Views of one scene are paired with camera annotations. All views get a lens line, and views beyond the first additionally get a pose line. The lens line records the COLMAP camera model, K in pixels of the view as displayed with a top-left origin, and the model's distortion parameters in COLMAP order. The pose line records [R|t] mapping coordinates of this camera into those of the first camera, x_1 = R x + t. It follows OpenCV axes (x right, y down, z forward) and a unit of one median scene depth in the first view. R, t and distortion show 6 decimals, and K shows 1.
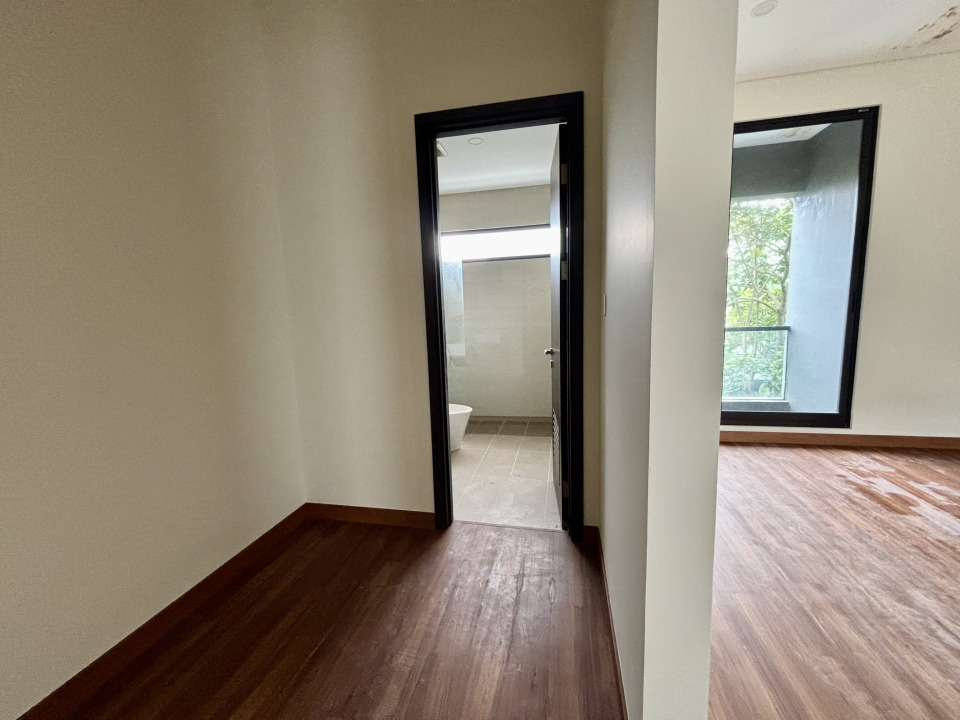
lens RADIAL K [[386.9, 0, 480.0], [0, 386.9, 360.0], [0, 0, 1]] dist [0.000972, 0.000961]
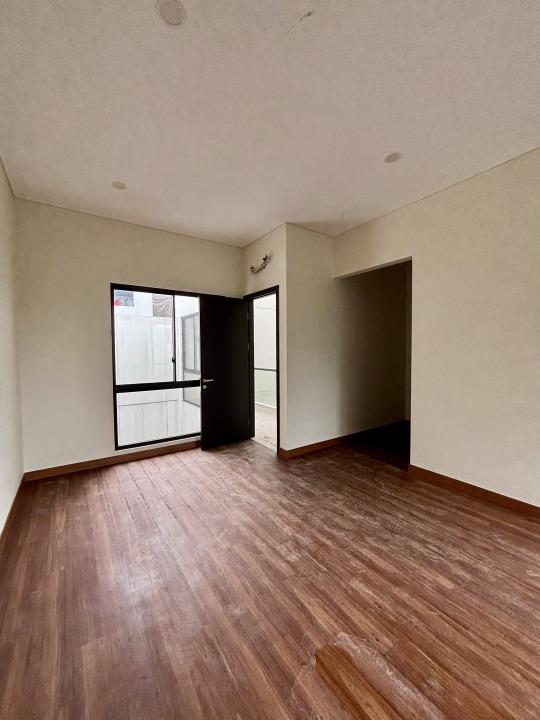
lens RADIAL K [[290.2, 0, 270.0], [0, 290.2, 360.0], [0, 0, 1]] dist [0.000972, 0.000961]
pose [[-0.678384, 0.062452, -0.732049, 0.524471], [-0.064383, 0.987494, 0.143908, -0.066531], [0.731881, 0.144756, -0.665879, 0.236550]]
